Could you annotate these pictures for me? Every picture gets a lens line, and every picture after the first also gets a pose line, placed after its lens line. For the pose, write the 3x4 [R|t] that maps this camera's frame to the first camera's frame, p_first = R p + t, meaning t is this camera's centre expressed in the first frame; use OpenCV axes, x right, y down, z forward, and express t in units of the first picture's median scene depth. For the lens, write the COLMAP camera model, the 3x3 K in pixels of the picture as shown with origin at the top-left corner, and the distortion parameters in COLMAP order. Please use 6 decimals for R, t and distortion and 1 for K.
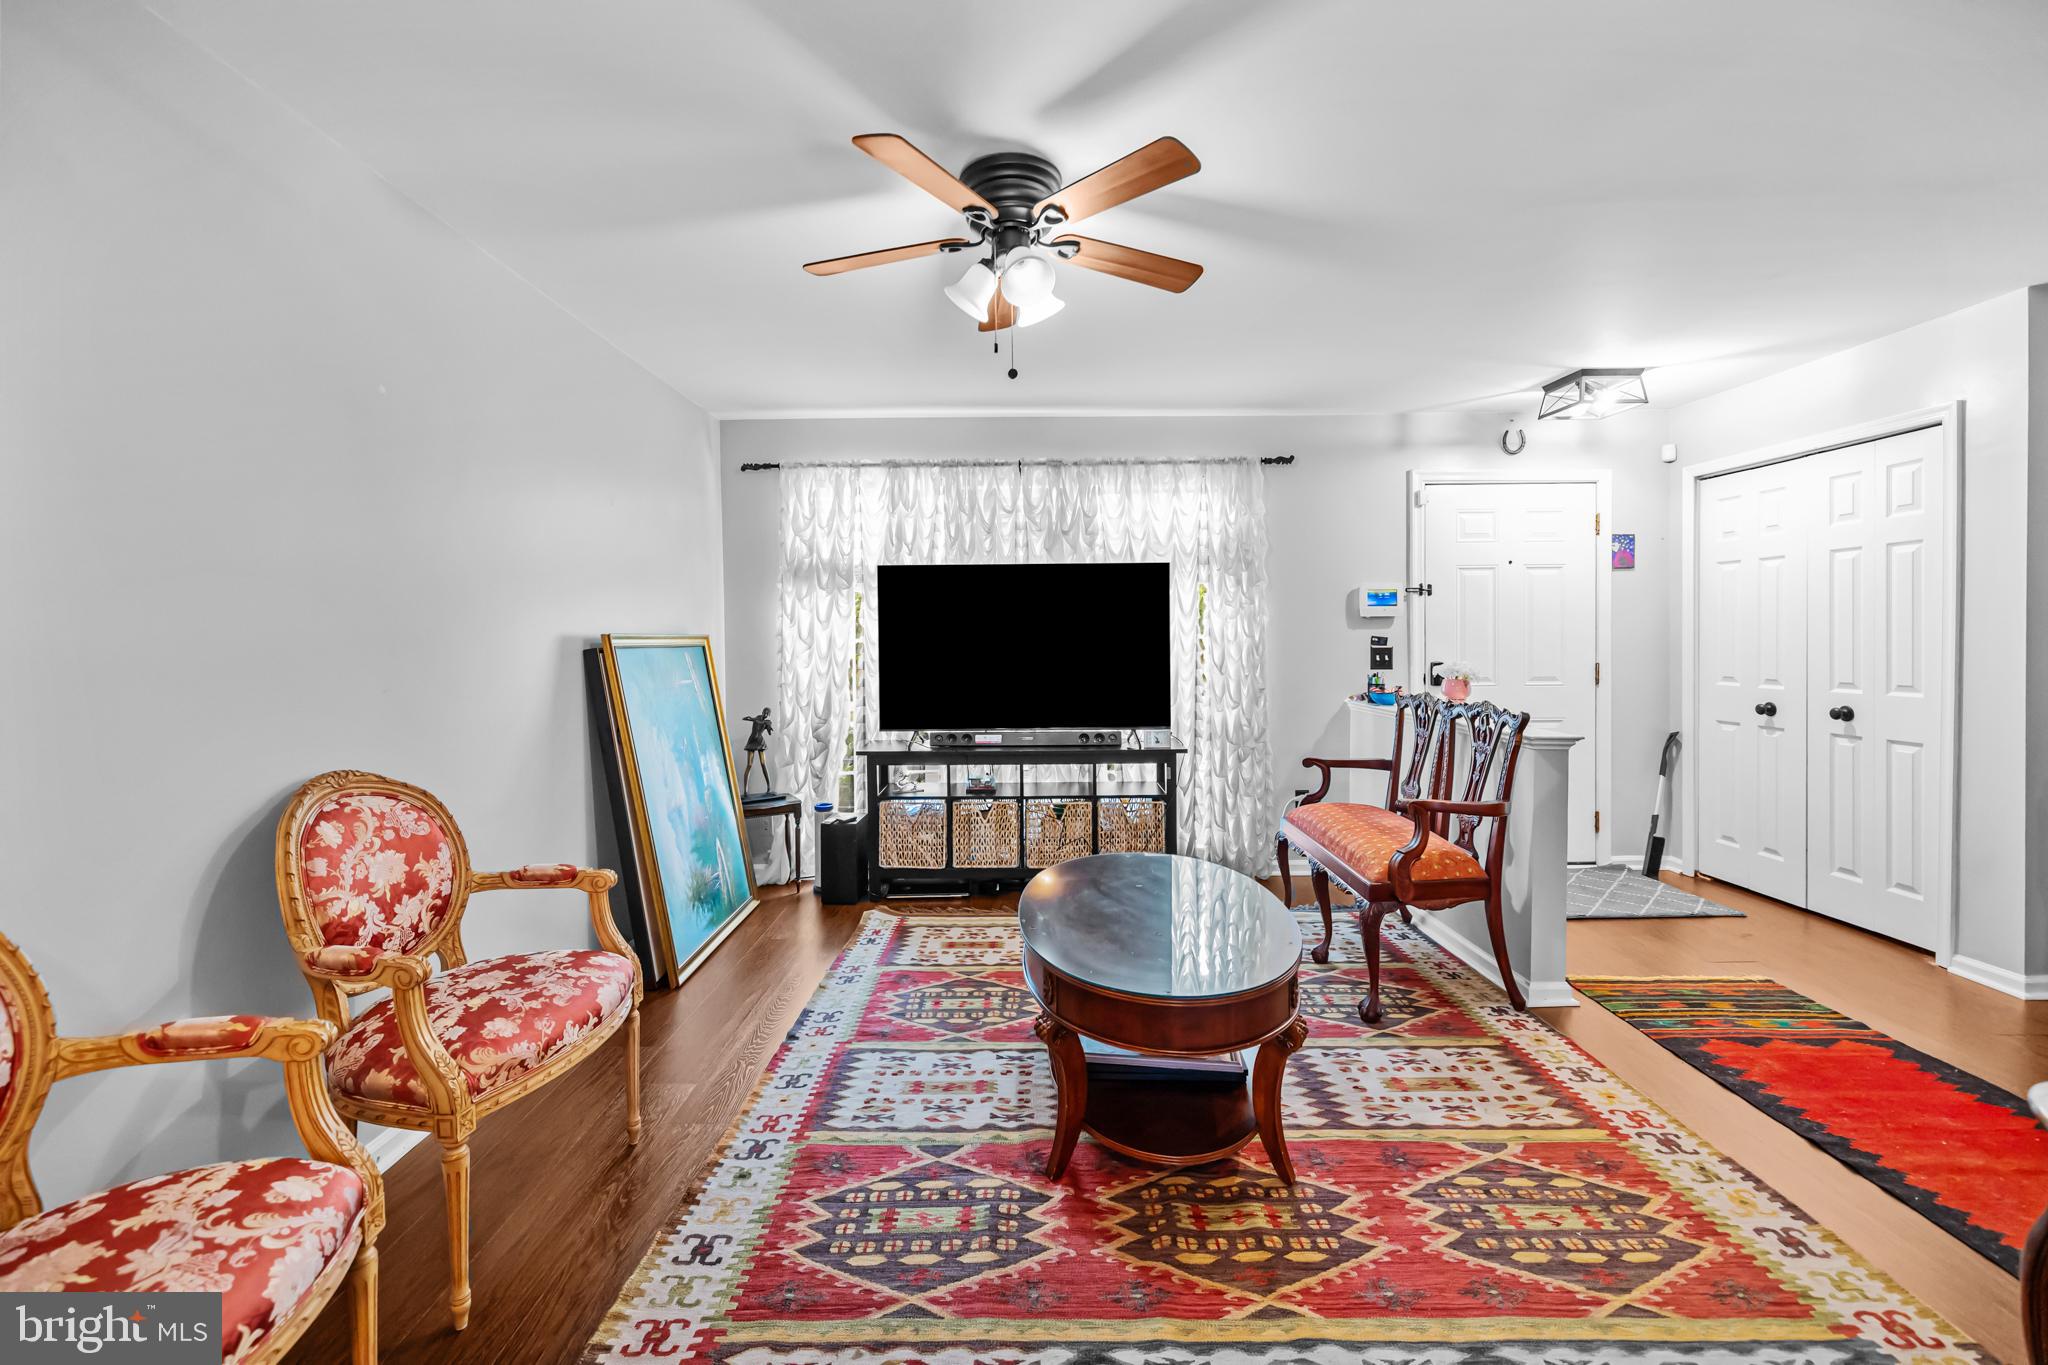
lens RADIAL K [[869.9, 0, 1020.1], [0, 869.9, 662.4], [0, 0, 1]] dist [0.001978, 0.000035]
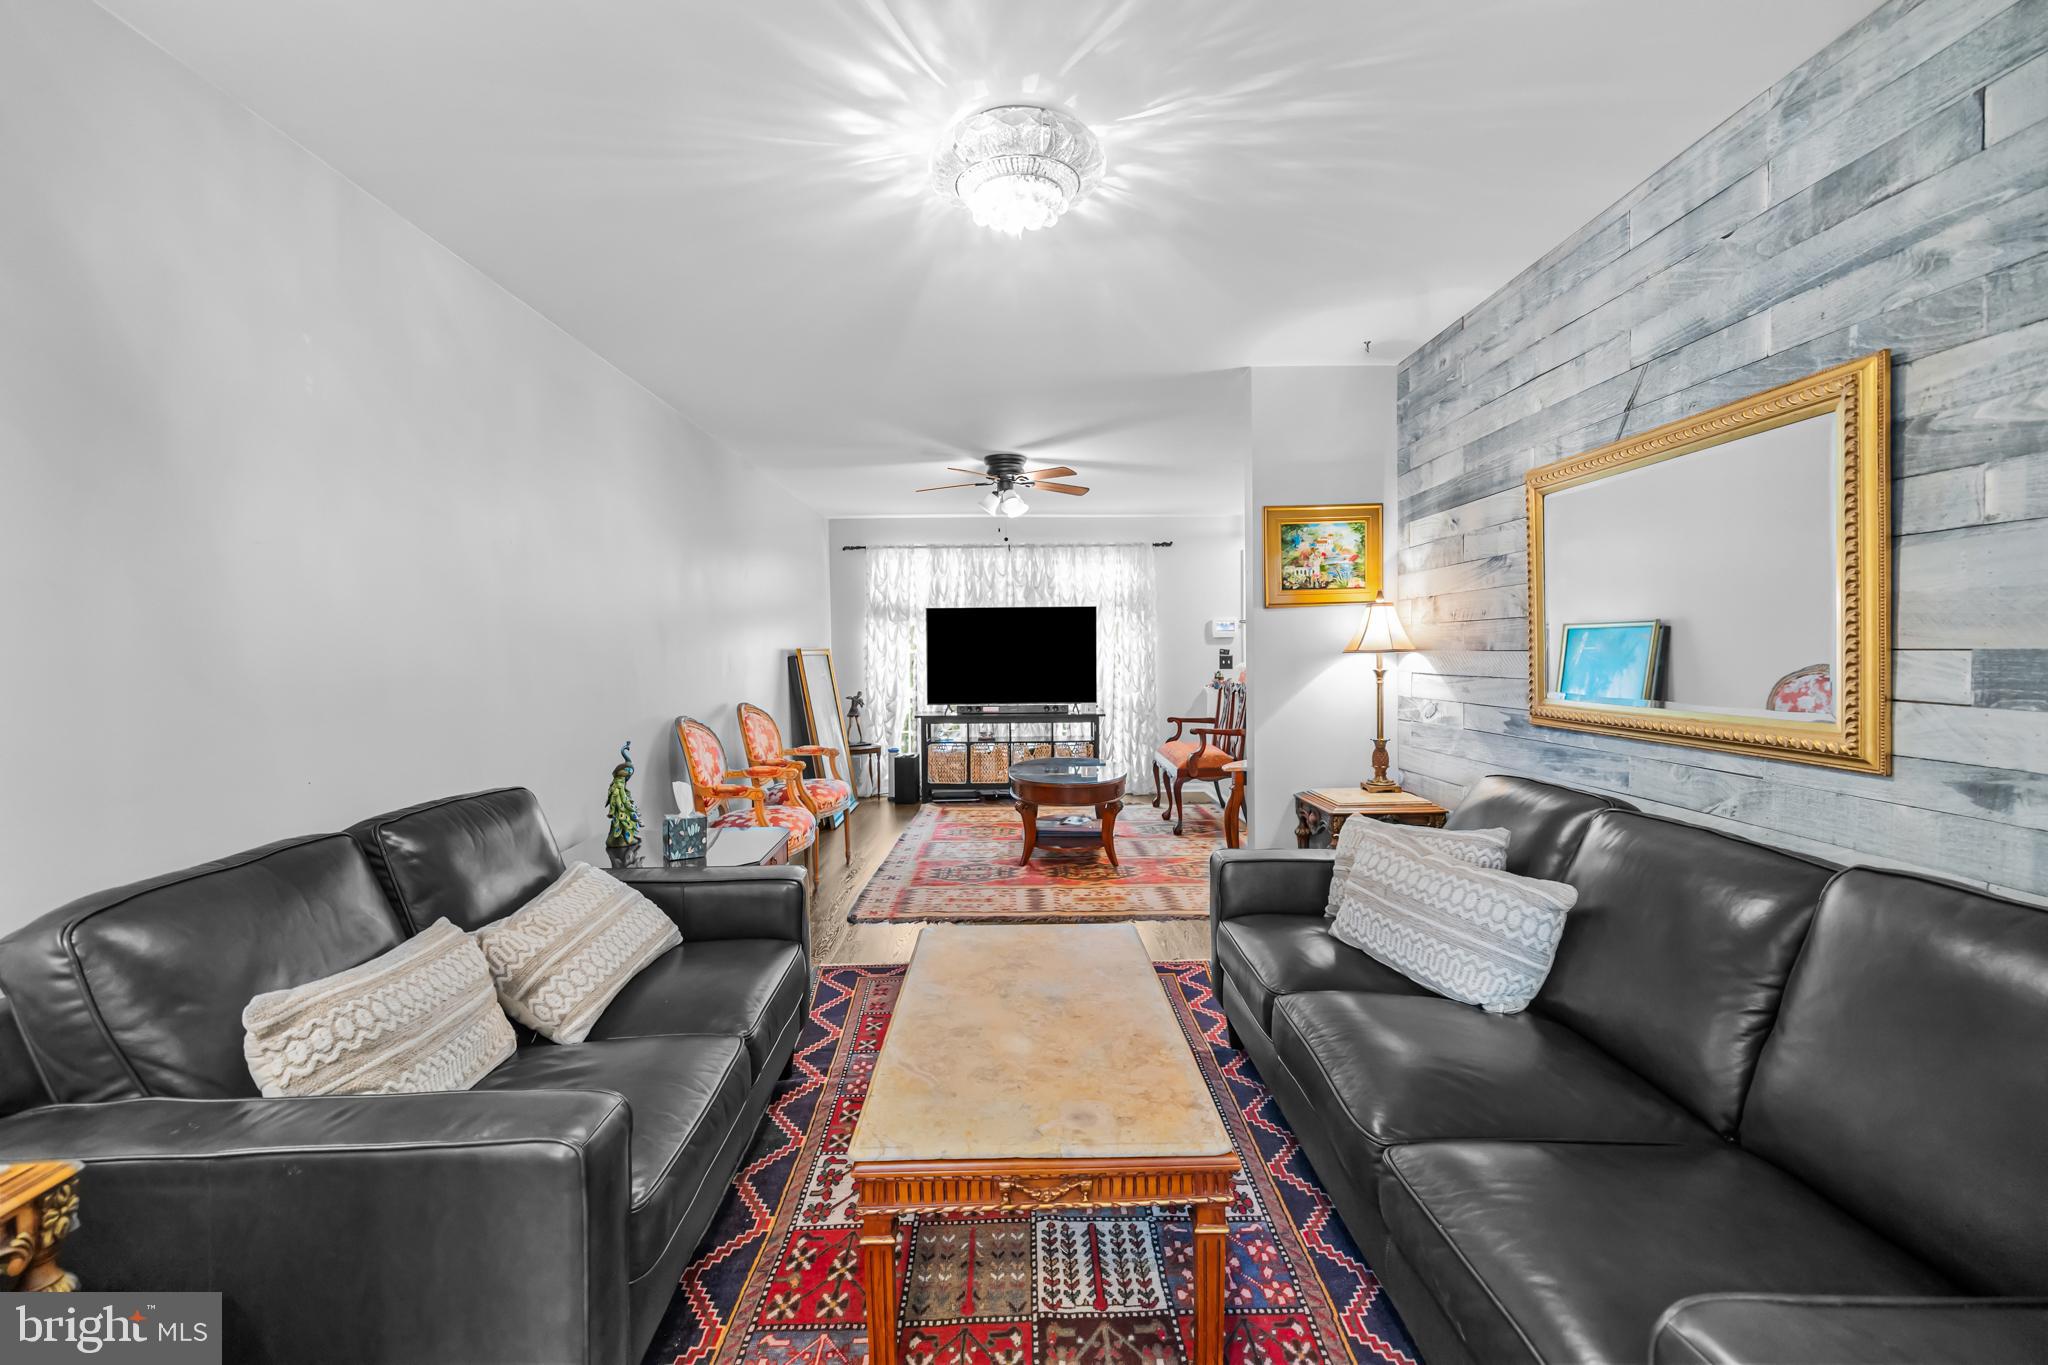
lens RADIAL K [[866.3, 0, 1012.4], [0, 866.3, 673.6], [0, 0, 1]] dist [0.000583, -0.000379]
pose [[0.999992, -0.000337, 0.004055, -0.001228], [0.000332, 0.999999, 0.001382, 0.016220], [-0.004055, -0.001381, 0.999991, -0.720024]]
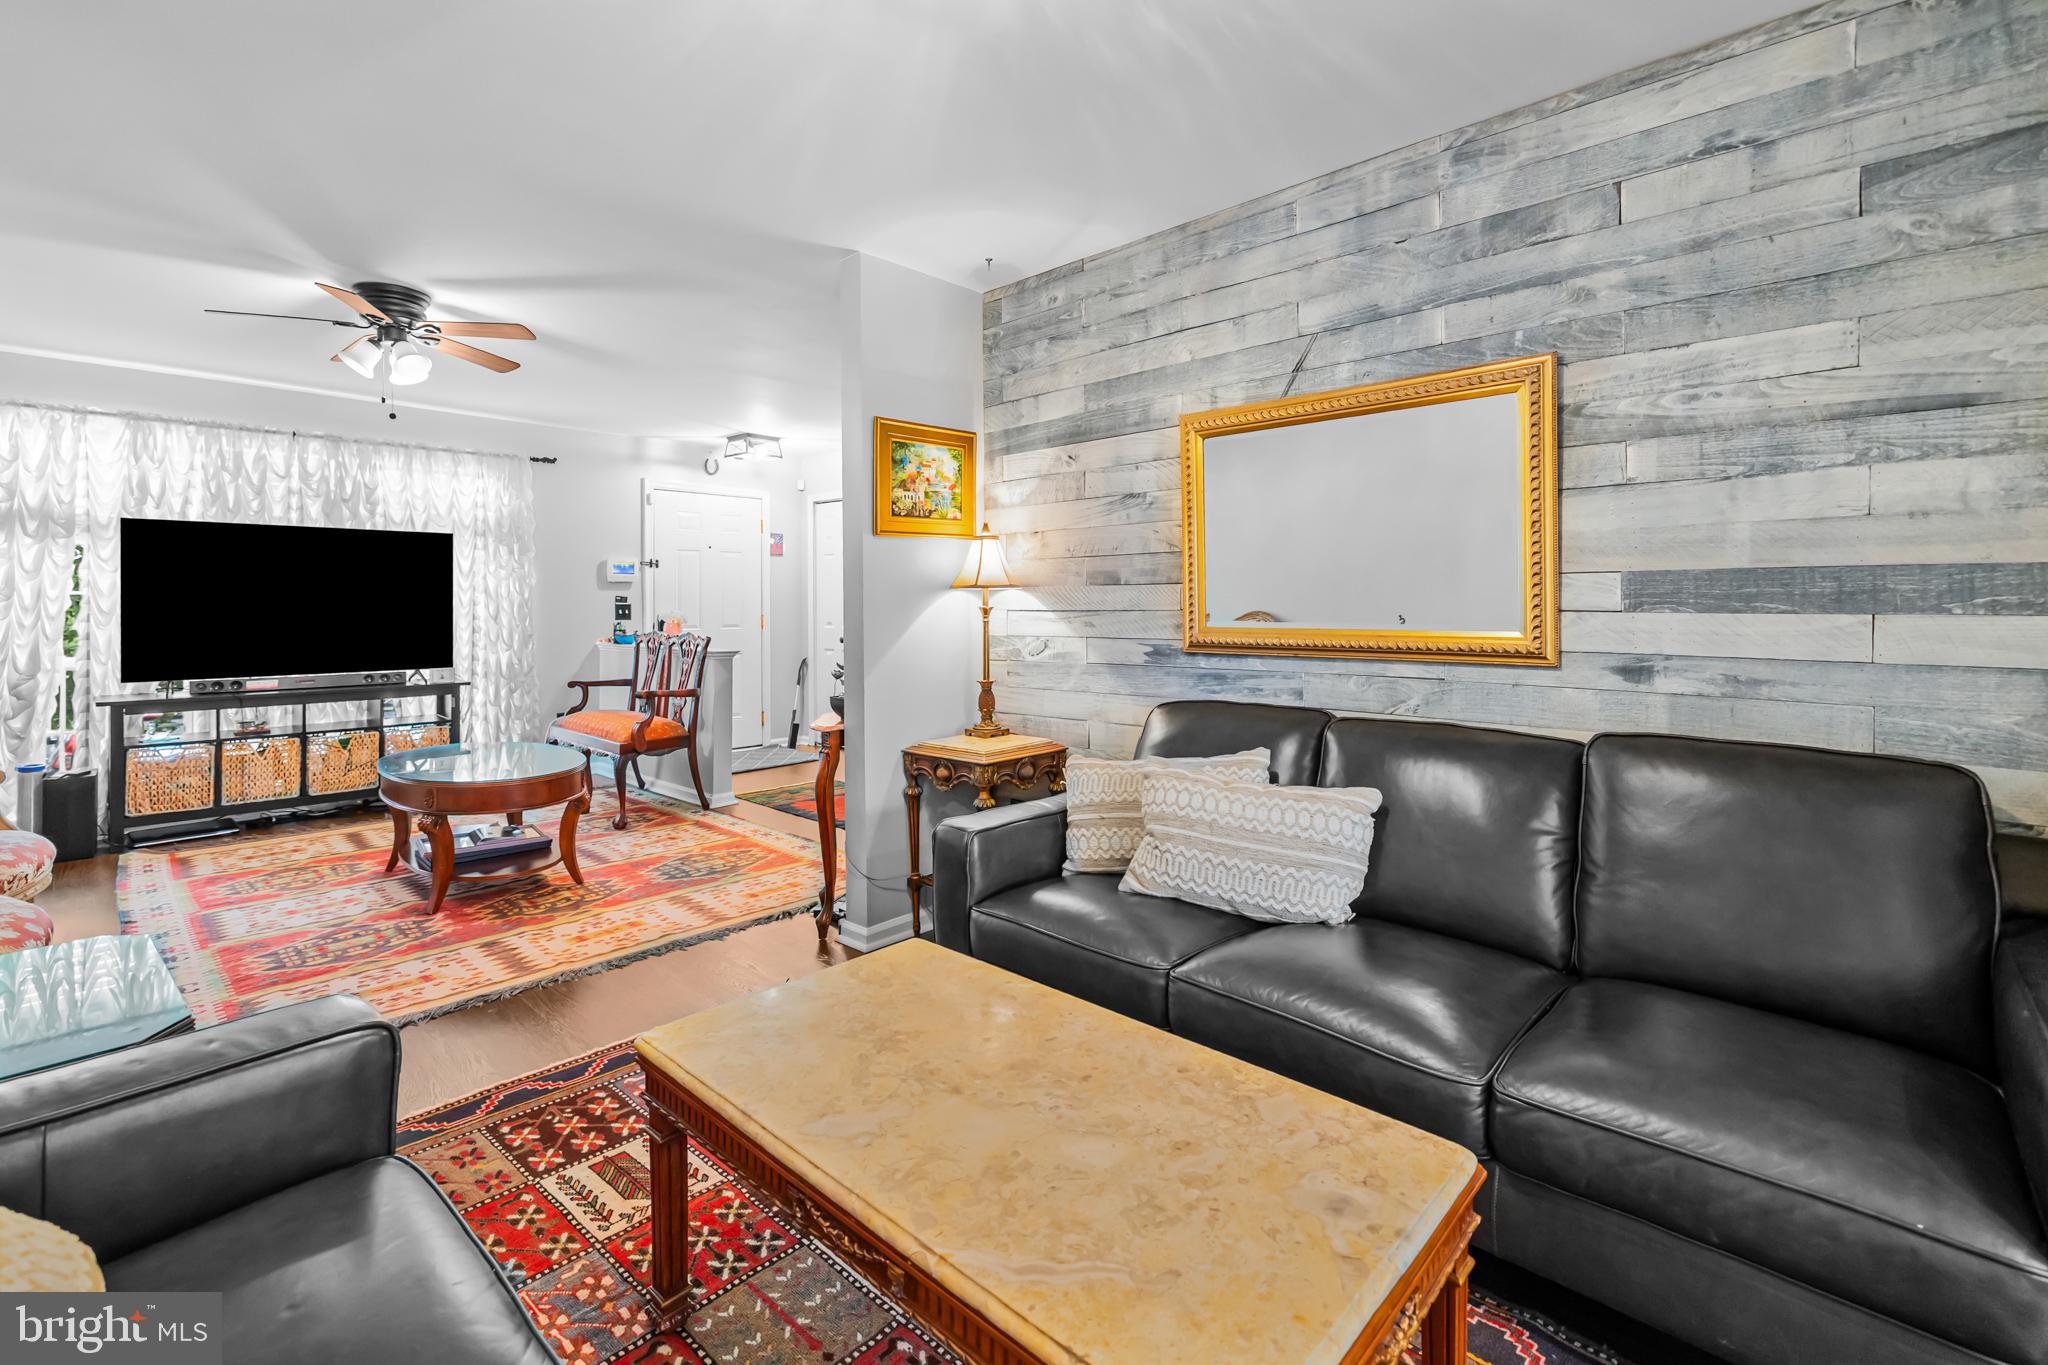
lens RADIAL K [[913.3, 0, 1018.4], [0, 913.3, 599.9], [0, 0, 1]] dist [0.001415, -0.000952]
pose [[0.687897, 0.012574, 0.725699, -0.220954], [0.015143, 0.999384, -0.031670, 0.033972], [-0.725650, 0.032775, 0.687283, -0.485850]]
